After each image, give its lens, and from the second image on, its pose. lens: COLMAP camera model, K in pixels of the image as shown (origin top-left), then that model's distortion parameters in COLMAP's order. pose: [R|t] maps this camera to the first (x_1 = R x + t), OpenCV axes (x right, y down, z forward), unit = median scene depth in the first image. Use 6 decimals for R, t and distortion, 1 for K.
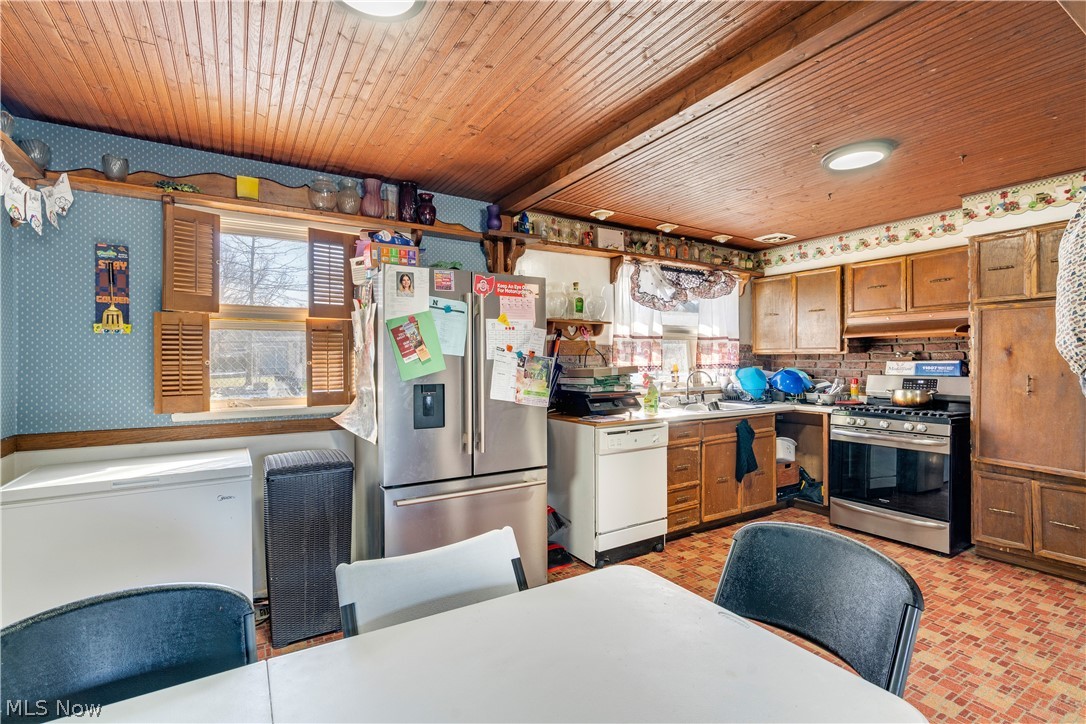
lens RADIAL K [[493.3, 0, 542.6], [0, 493.3, 361.8], [0, 0, 1]] dist [-0.015517, 0.005409]
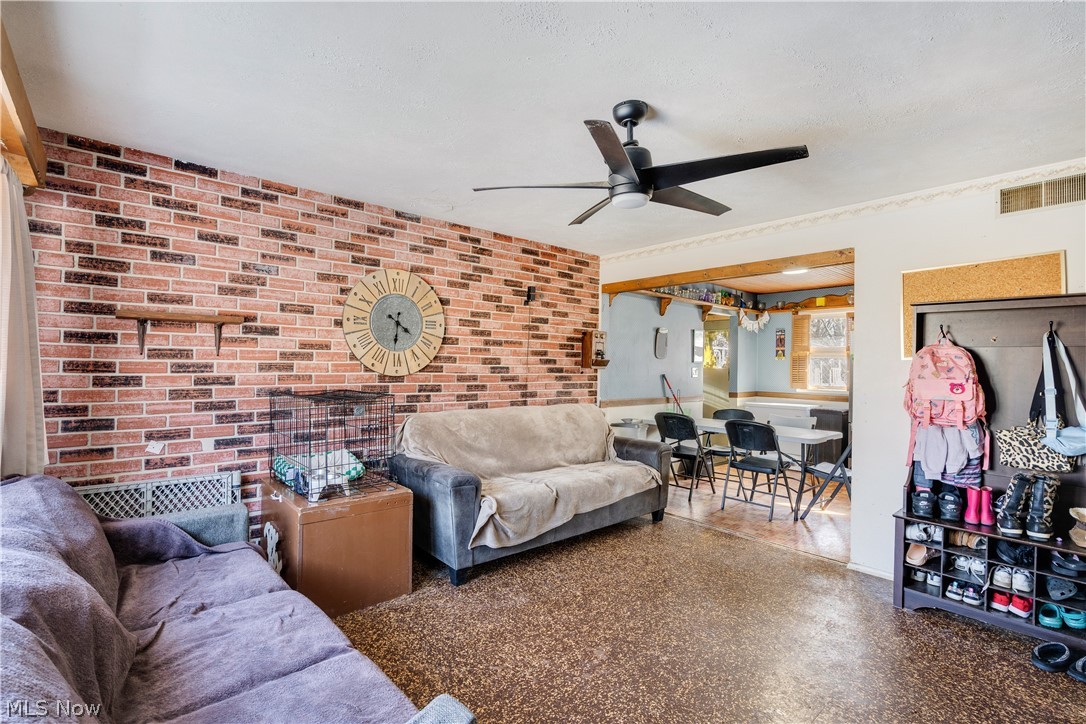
lens RADIAL K [[493.3, 0, 533.7], [0, 493.3, 368.2], [0, 0, 1]] dist [-0.015517, 0.005409]
pose [[0.154151, 0.013328, -0.987957, 1.284451], [-0.016904, 0.999798, 0.010850, -0.011326], [0.987903, 0.015027, 0.154345, -0.654775]]
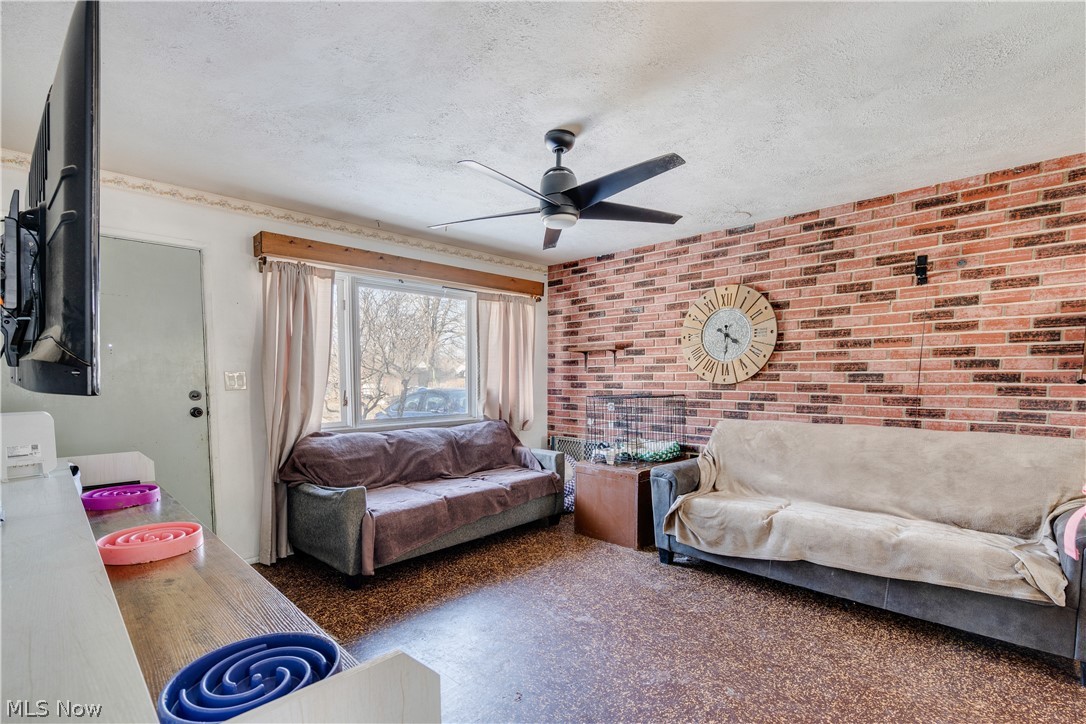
lens RADIAL K [[493.3, 0, 540.3], [0, 493.3, 418.0], [0, 0, 1]] dist [-0.015517, 0.005409]
pose [[-0.970831, 0.027213, -0.238214, 0.888772], [0.007191, 0.996396, 0.084522, 0.000811], [0.239656, 0.080344, -0.967528, 0.247159]]
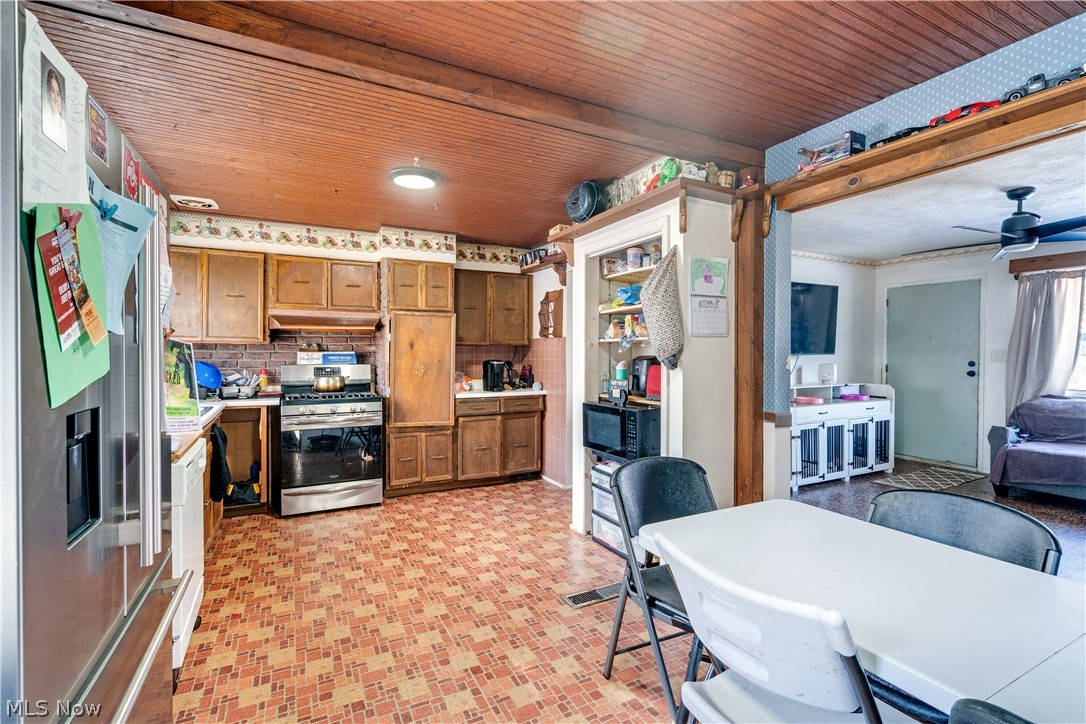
lens RADIAL K [[493.3, 0, 539.1], [0, 493.3, 358.1], [0, 0, 1]] dist [-0.015517, 0.005409]
pose [[0.083523, -0.008492, 0.996470, -0.402813], [-0.001728, 0.999961, 0.008666, 0.002617], [-0.996504, -0.002446, 0.083505, 0.465523]]
